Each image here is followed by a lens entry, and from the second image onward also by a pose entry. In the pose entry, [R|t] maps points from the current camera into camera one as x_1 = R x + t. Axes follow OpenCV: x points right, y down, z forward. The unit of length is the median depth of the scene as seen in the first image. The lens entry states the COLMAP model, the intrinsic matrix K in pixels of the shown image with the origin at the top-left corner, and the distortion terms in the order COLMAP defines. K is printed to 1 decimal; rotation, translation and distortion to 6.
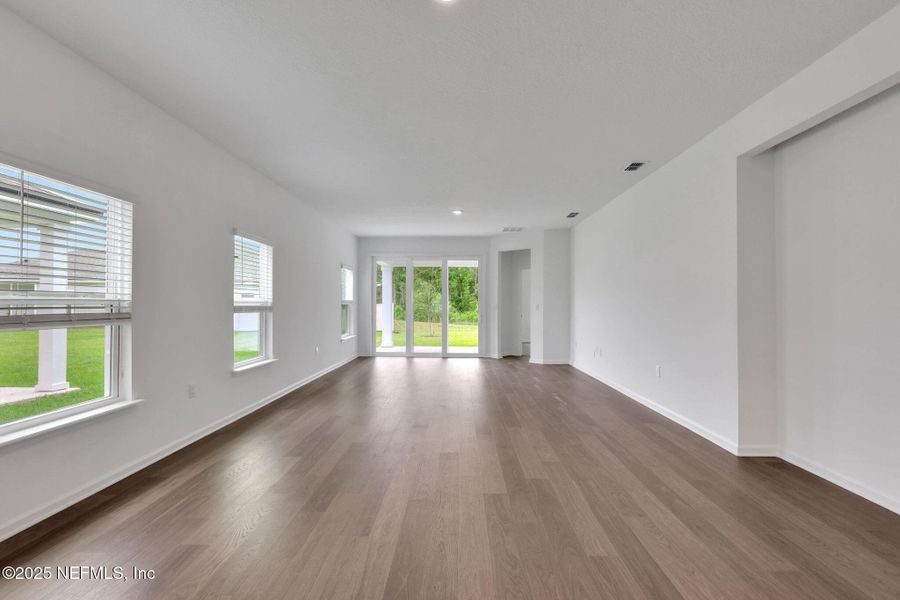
lens RADIAL K [[409.0, 0, 450.0], [0, 409.0, 300.0], [0, 0, 1]] dist [0.000694, 0.000177]
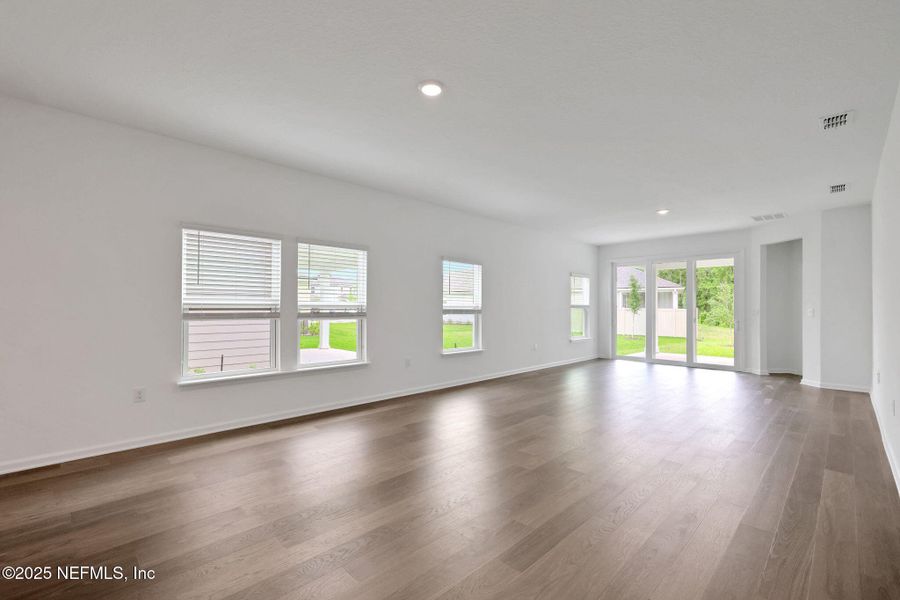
lens RADIAL K [[384.0, 0, 454.9], [0, 384.0, 299.7], [0, 0, 1]] dist [-0.002900, -0.000145]
pose [[0.726289, -0.015346, -0.687218, 0.339875], [0.005189, 0.999845, -0.016843, 0.002891], [0.687369, 0.008667, 0.726256, 0.025995]]
